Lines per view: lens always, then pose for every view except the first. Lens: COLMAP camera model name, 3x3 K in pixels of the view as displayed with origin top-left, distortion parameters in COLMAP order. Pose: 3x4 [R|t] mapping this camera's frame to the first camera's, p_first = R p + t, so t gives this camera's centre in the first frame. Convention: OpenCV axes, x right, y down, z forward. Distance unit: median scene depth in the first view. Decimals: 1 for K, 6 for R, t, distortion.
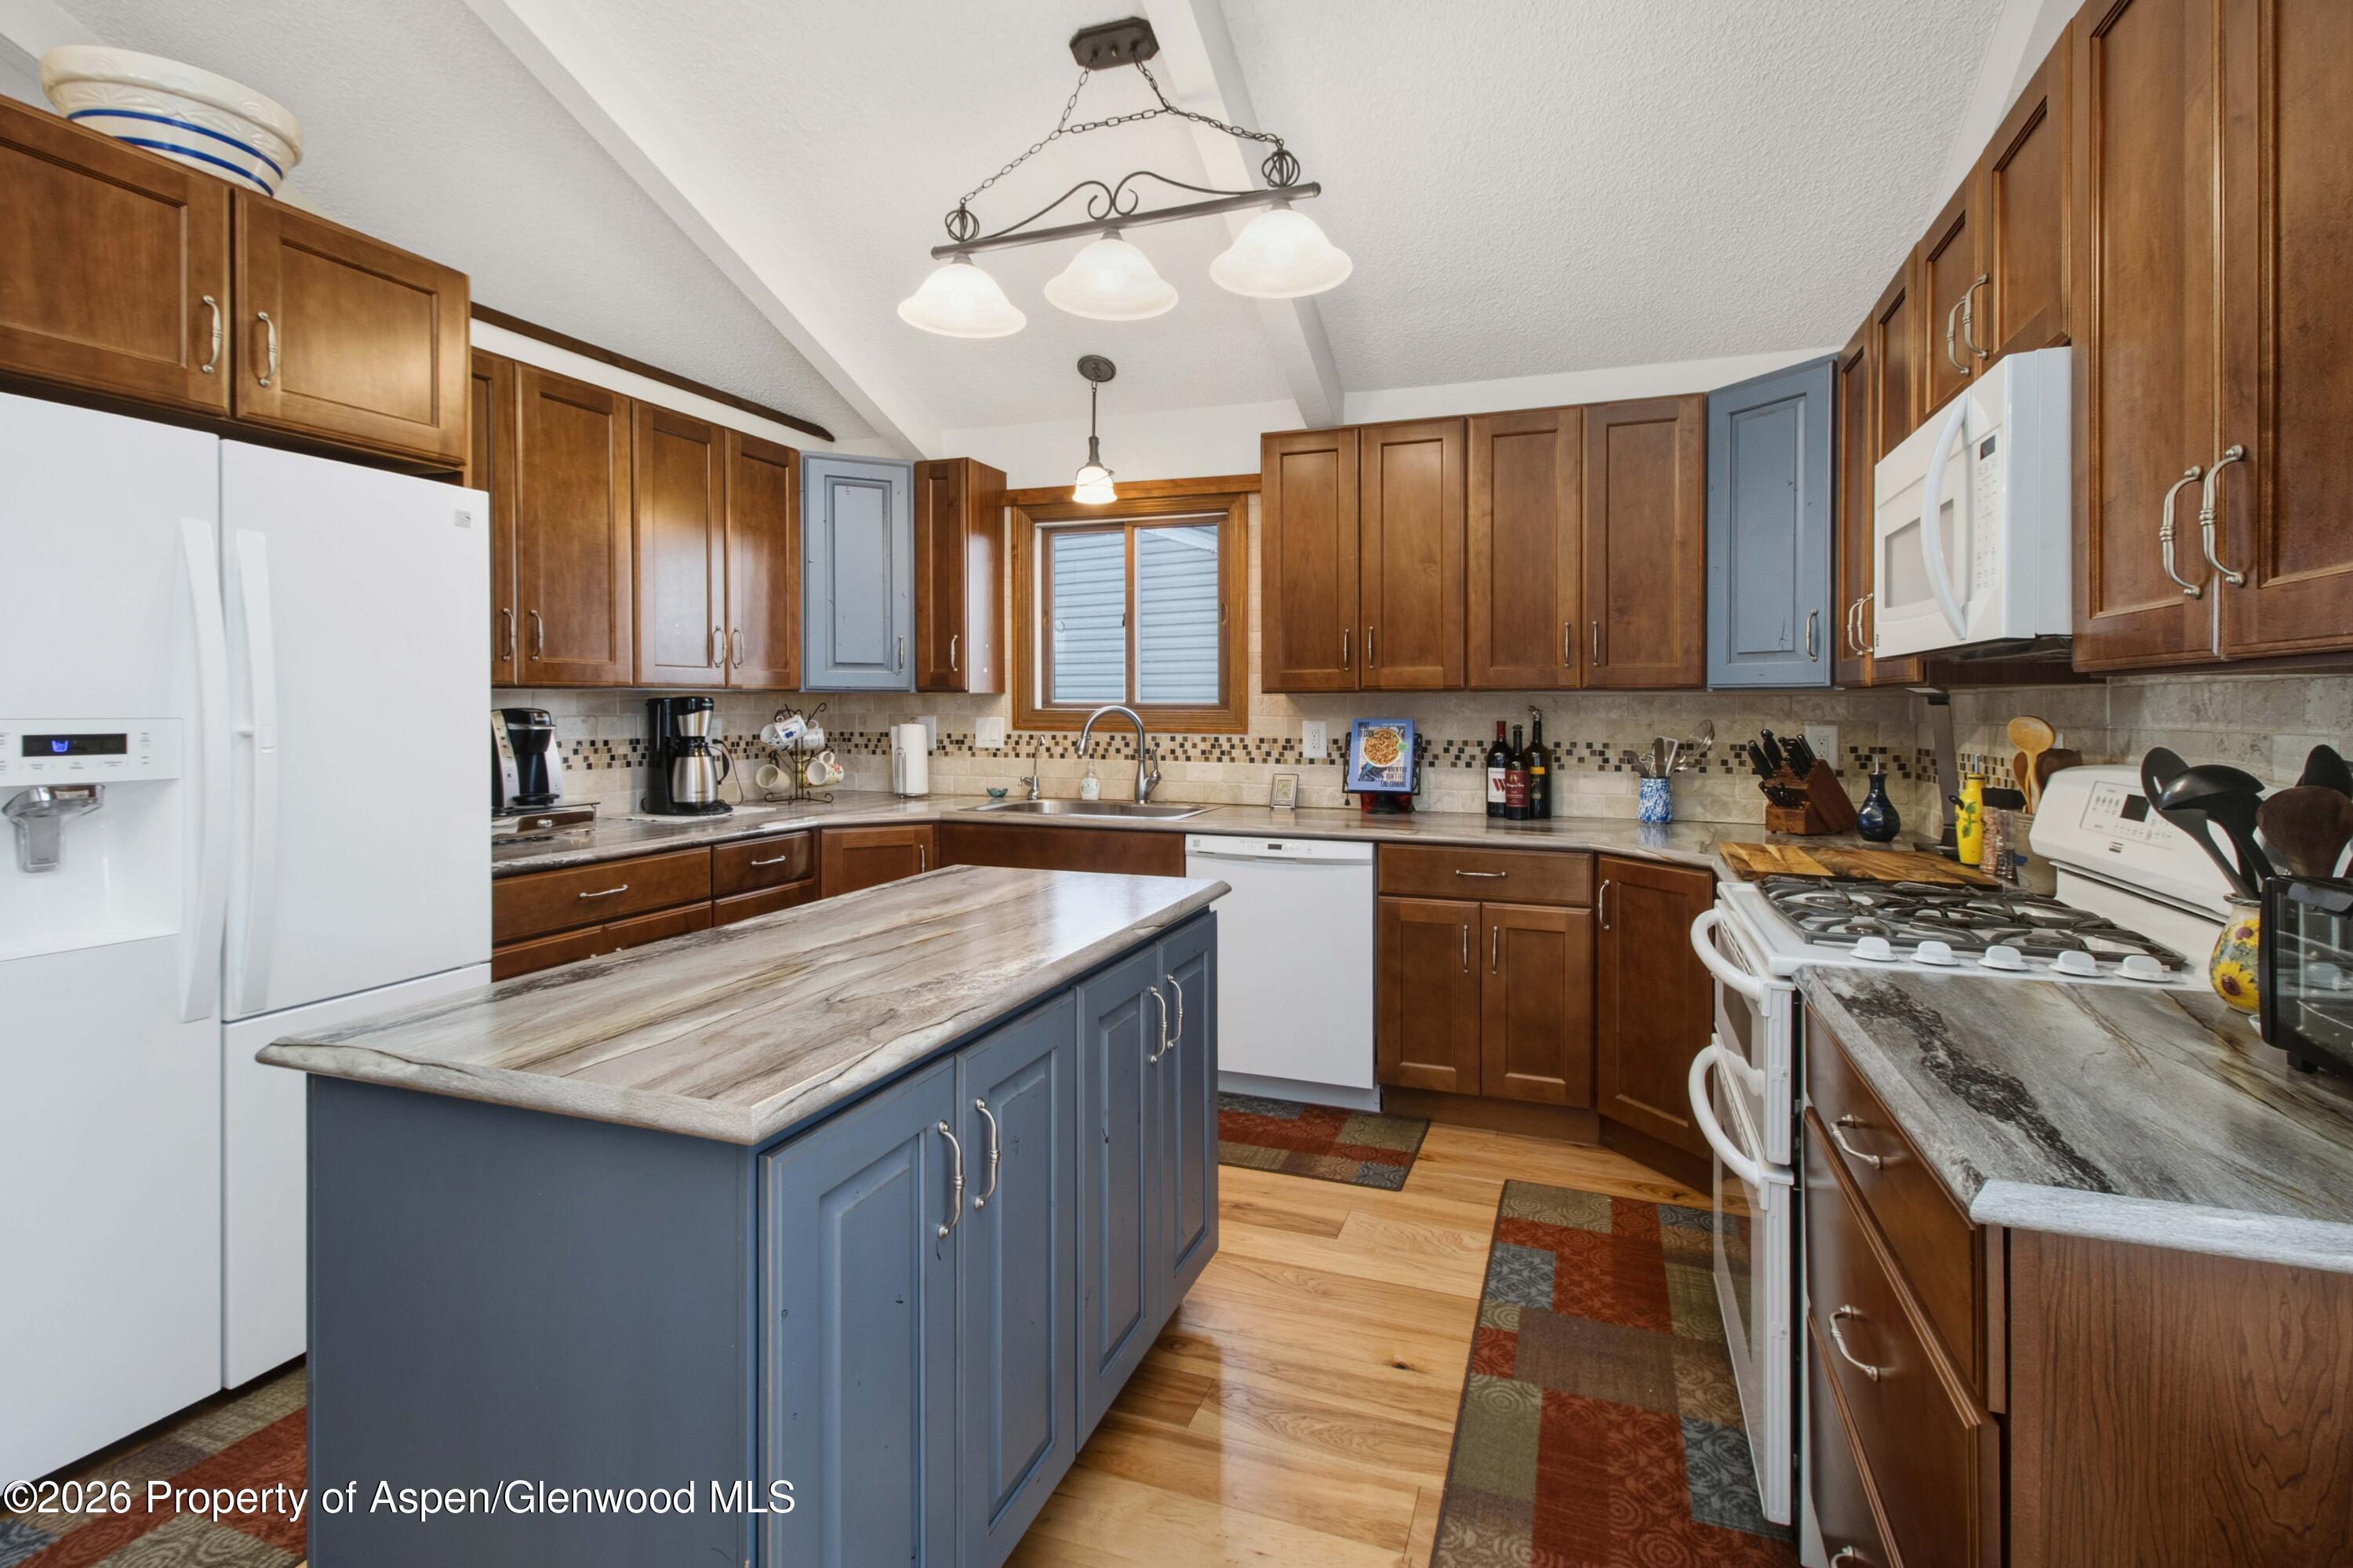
lens RADIAL K [[1083.7, 0, 1181.8], [0, 1083.7, 732.3], [0, 0, 1]] dist [0.001041, -0.004103]
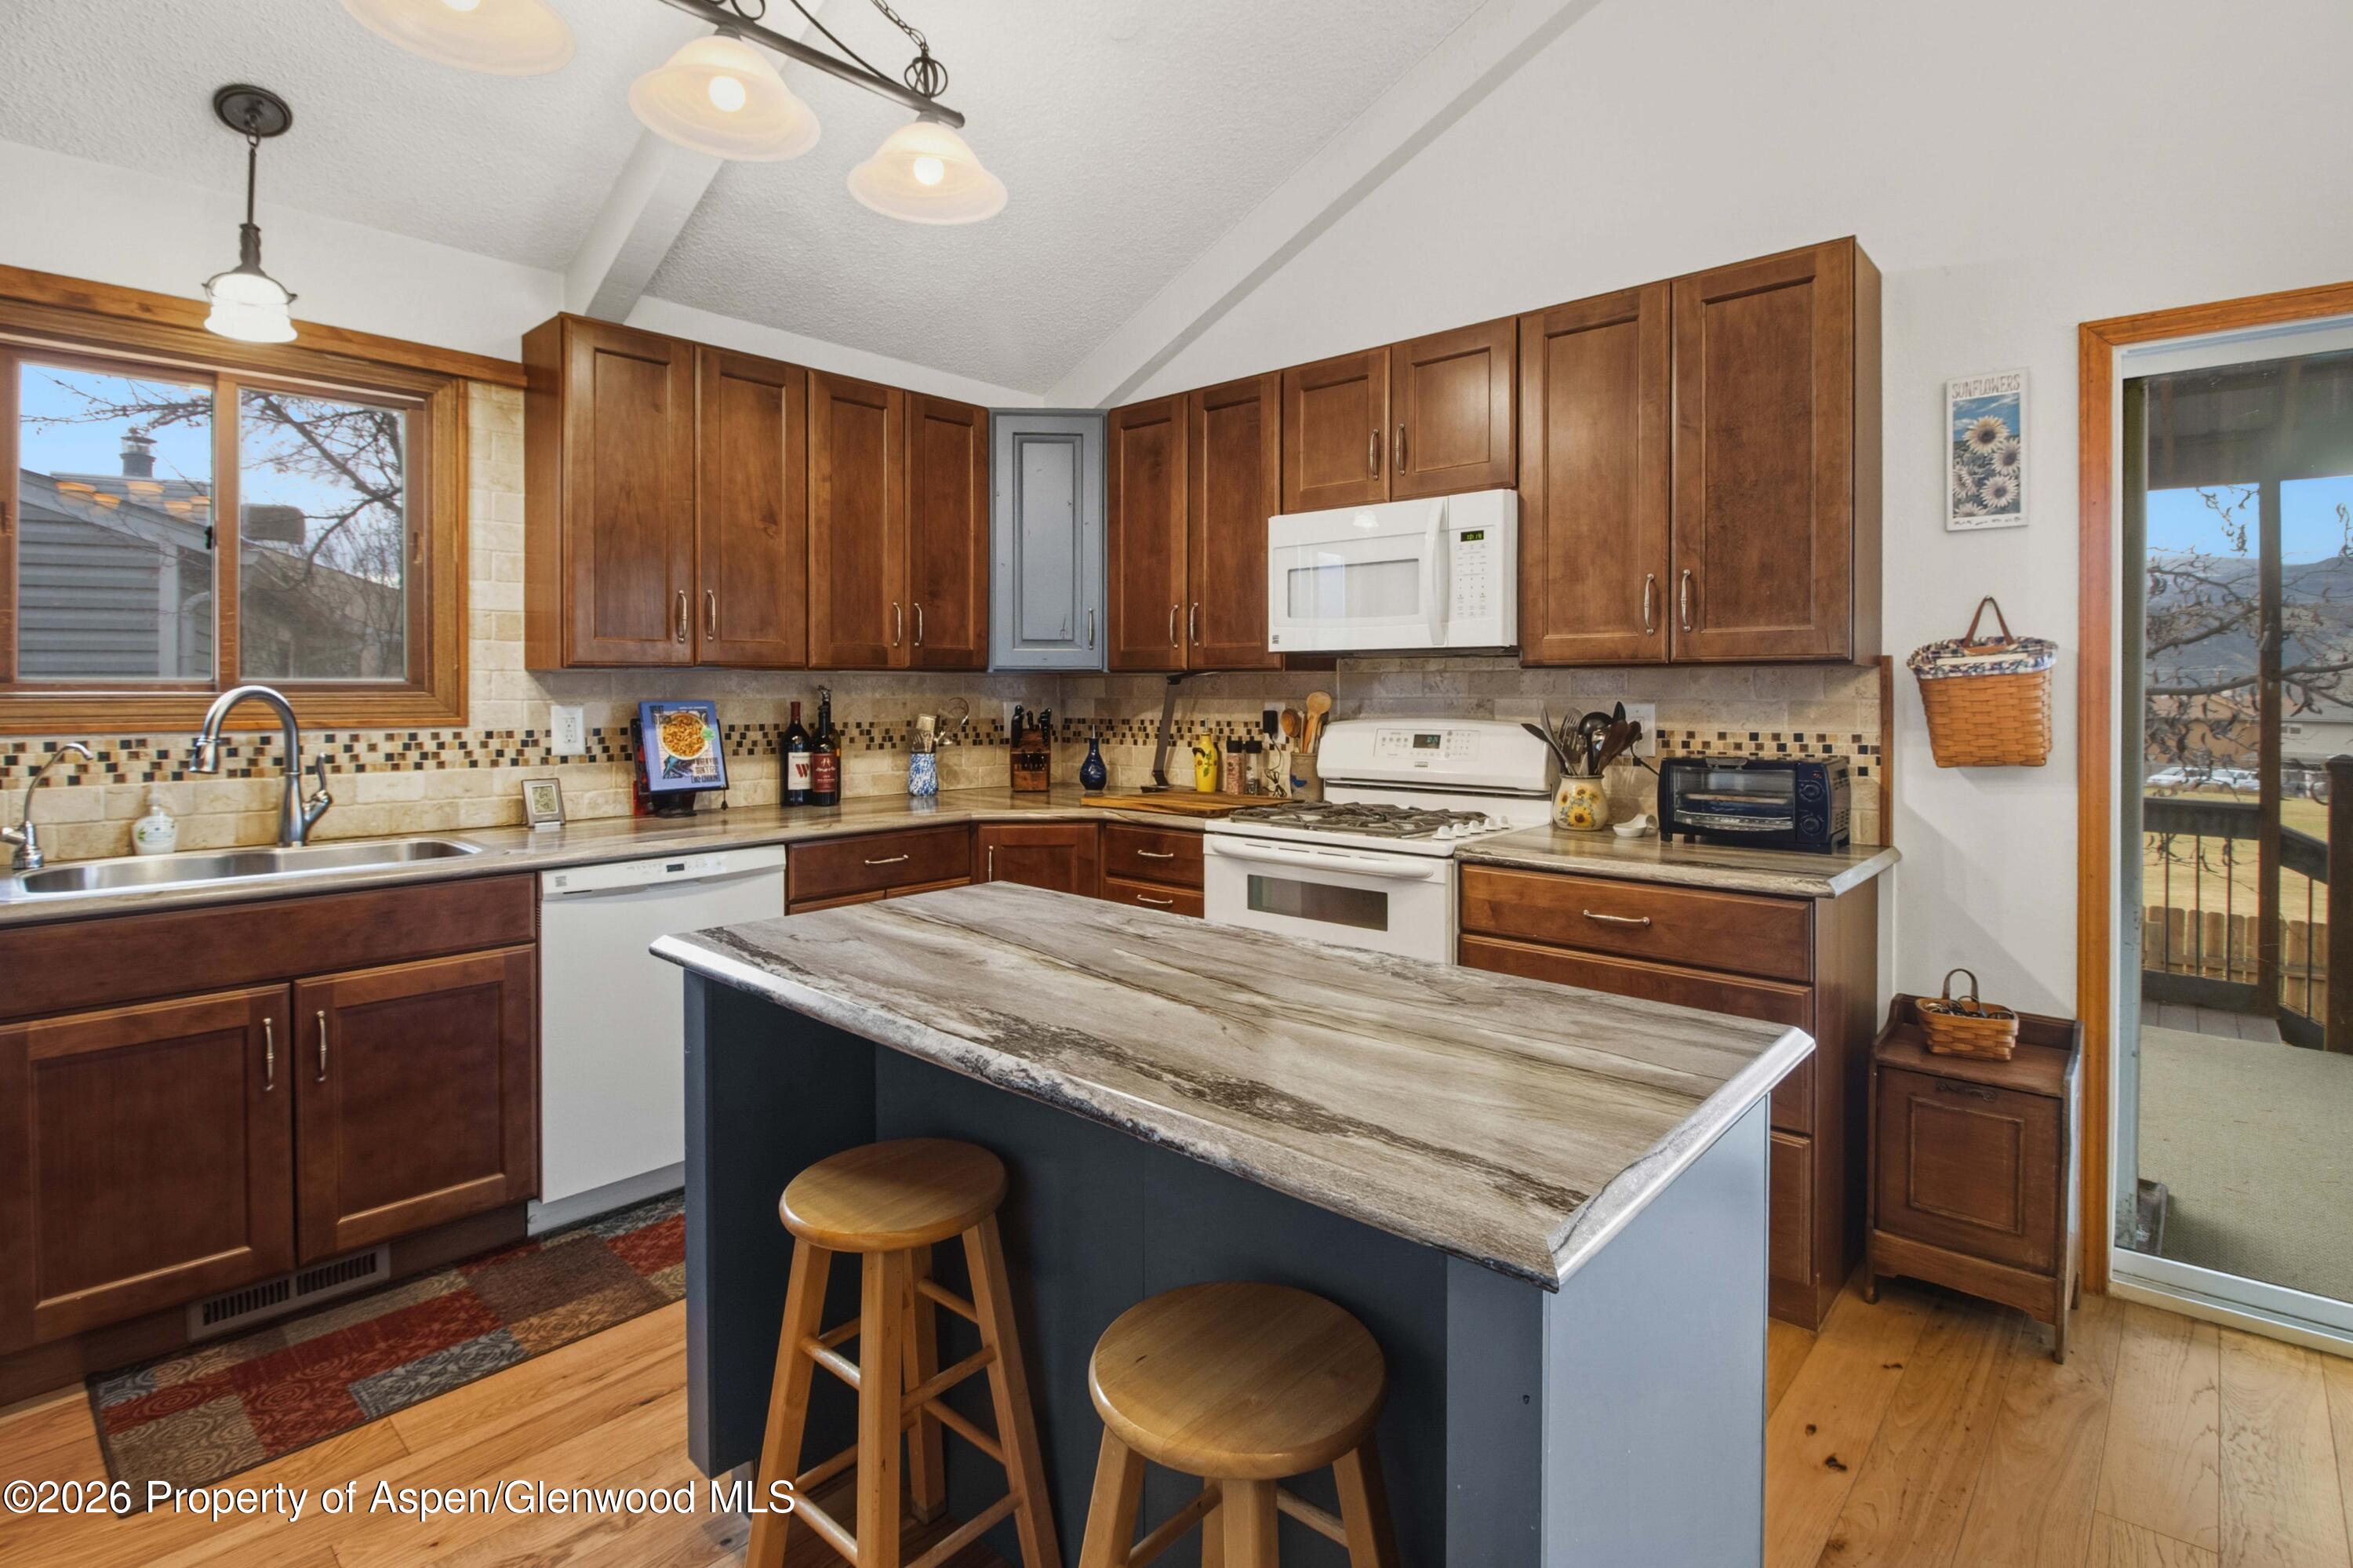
lens RADIAL K [[1165.0, 0, 1179.0], [0, 1165.0, 700.9], [0, 0, 1]] dist [0.000276, -0.011194]
pose [[0.367892, -0.012208, 0.929788, -0.502603], [0.025672, 0.999666, 0.002967, -0.005725], [-0.929514, 0.022778, 0.368082, 0.327552]]
